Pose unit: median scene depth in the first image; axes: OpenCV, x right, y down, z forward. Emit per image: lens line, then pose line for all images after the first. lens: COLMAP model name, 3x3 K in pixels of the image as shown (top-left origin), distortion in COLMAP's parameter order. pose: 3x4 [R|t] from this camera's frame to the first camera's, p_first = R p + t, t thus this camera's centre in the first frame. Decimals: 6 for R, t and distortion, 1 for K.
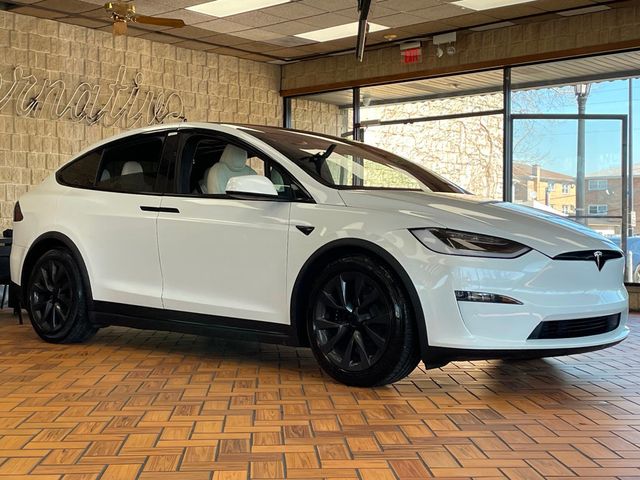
lens RADIAL K [[923.6, 0, 320.0], [0, 923.6, 240.0], [0, 0, 1]] dist [0.220347, -0.041913]
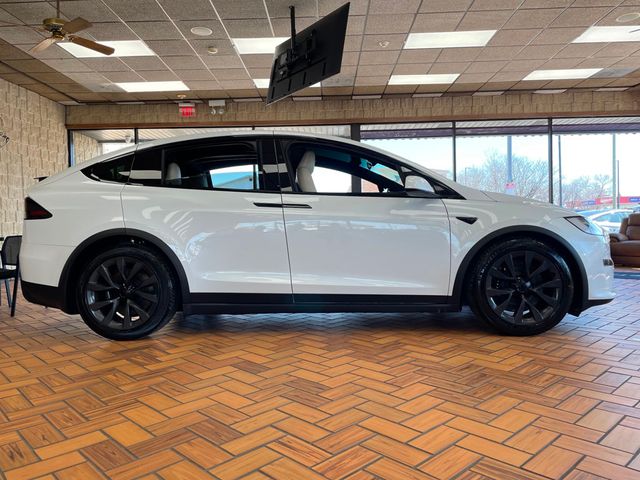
lens RADIAL K [[483.1, 0, 320.0], [0, 483.1, 240.0], [0, 0, 1]] dist [0.008947, -0.001470]
pose [[0.757038, -0.034823, 0.652443, -0.263781], [0.025729, 0.999393, 0.023487, -0.001998], [-0.652865, -0.000994, 0.757474, 0.272142]]
